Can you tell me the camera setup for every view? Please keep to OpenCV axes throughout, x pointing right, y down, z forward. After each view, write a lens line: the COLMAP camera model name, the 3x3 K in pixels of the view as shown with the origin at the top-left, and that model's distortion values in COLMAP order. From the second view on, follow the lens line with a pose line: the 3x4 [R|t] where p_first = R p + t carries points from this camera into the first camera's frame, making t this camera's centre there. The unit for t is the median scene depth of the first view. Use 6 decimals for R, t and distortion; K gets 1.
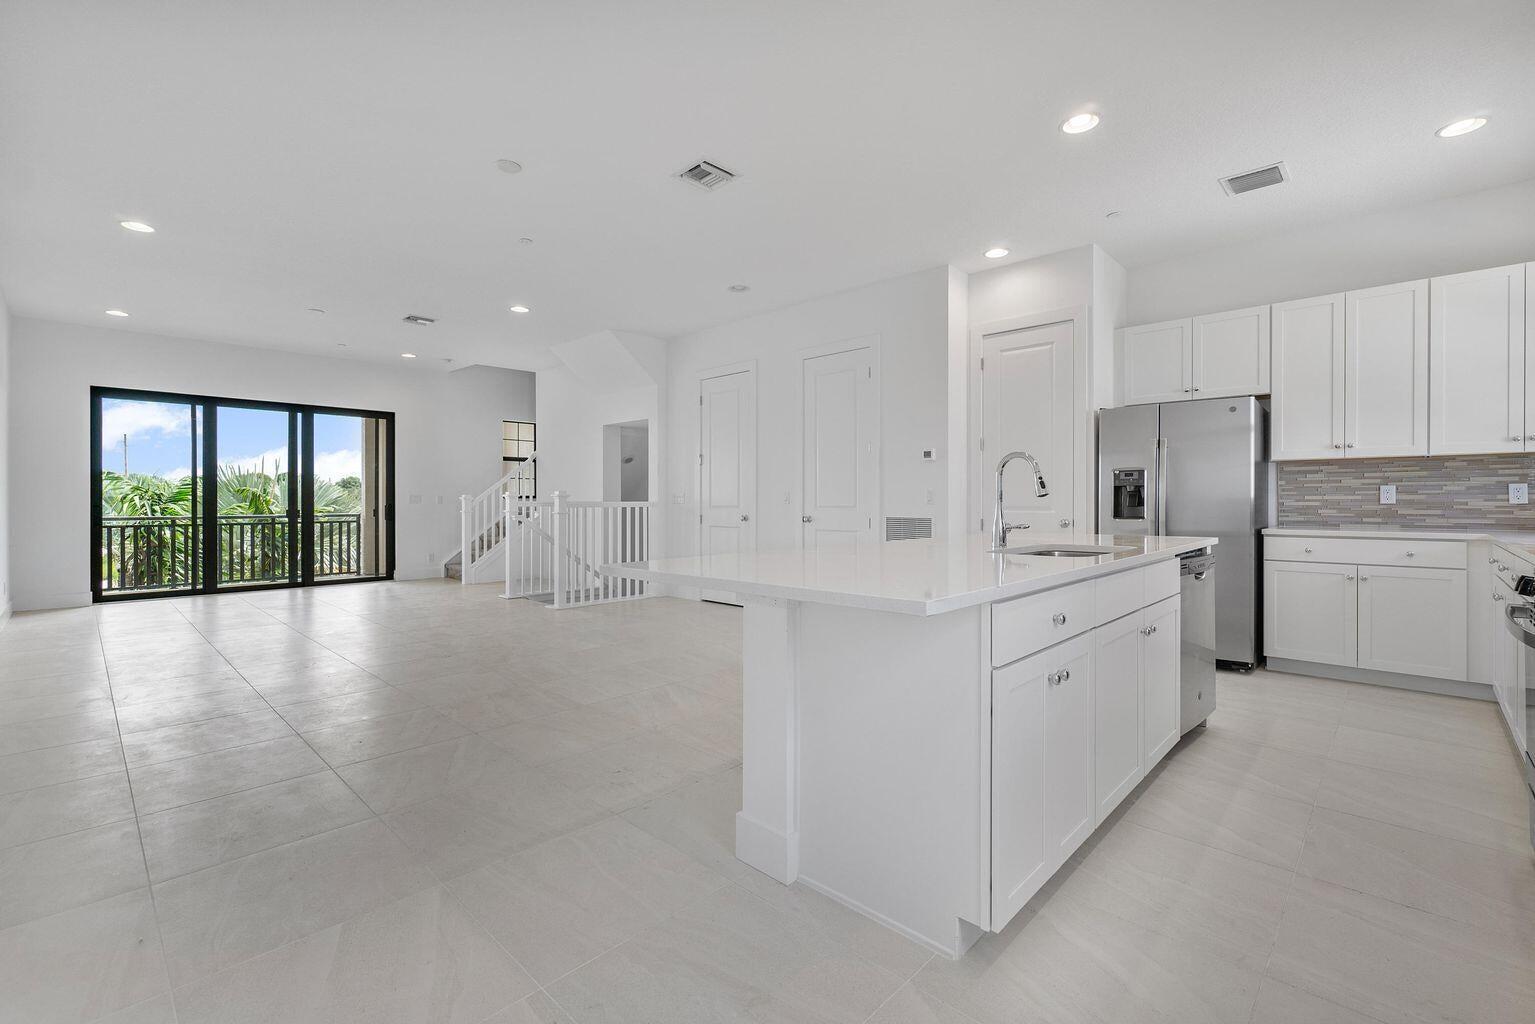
lens RADIAL K [[672.5, 0, 773.7], [0, 672.5, 504.0], [0, 0, 1]] dist [-0.007197, 0.000584]
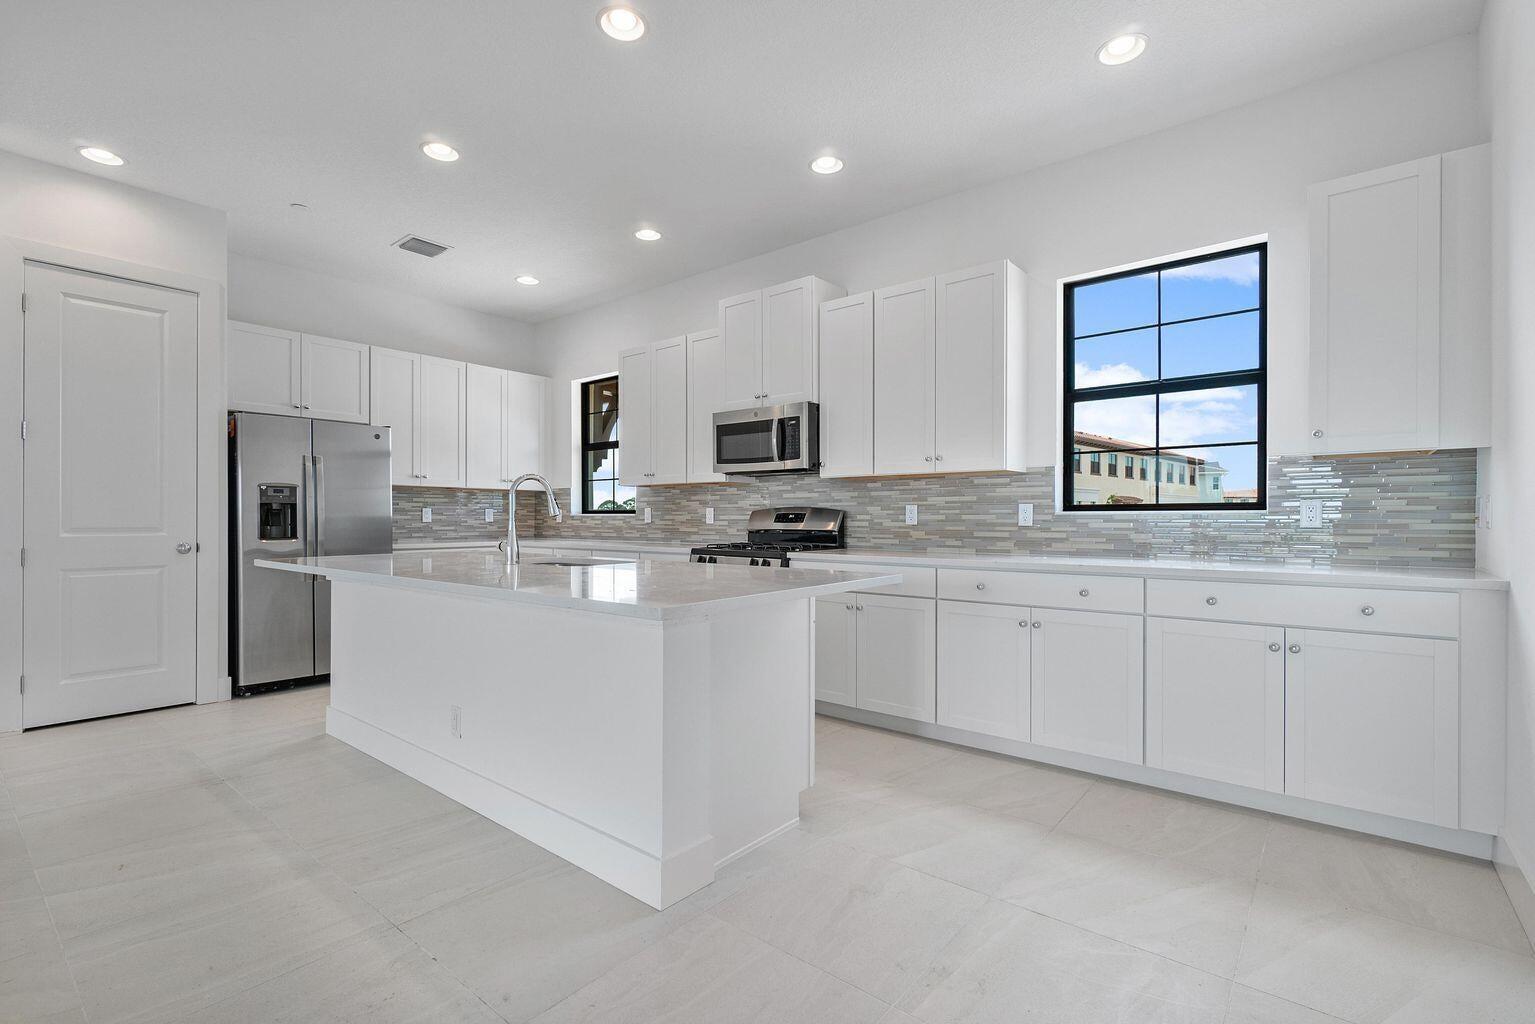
lens RADIAL K [[672.5, 0, 772.8], [0, 672.5, 520.2], [0, 0, 1]] dist [-0.007197, 0.000584]
pose [[-0.070942, -0.000148, 0.997480, -0.435721], [0.004089, 0.999992, 0.000439, -0.002075], [-0.997472, 0.004110, -0.070941, 0.411821]]
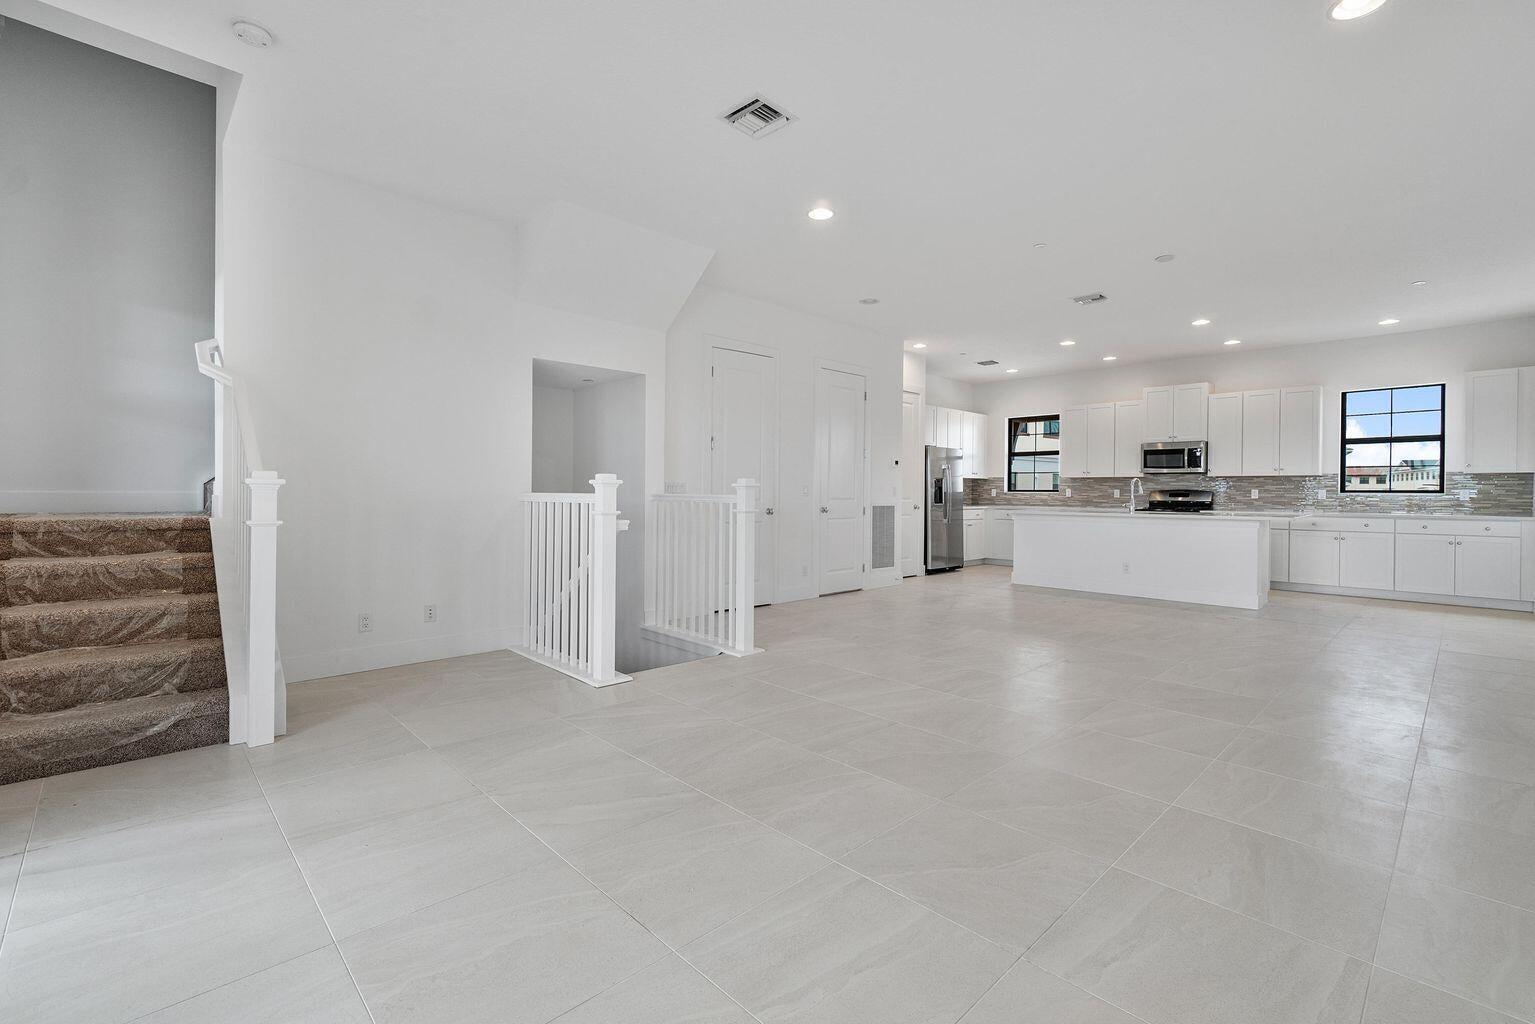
lens RADIAL K [[672.5, 0, 768.1], [0, 672.5, 496.6], [0, 0, 1]] dist [-0.007197, 0.000584]
pose [[0.047716, -0.003738, 0.998854, -1.376406], [-0.001420, 0.999992, 0.003810, -0.005361], [-0.998860, -0.001600, 0.047710, 1.314539]]
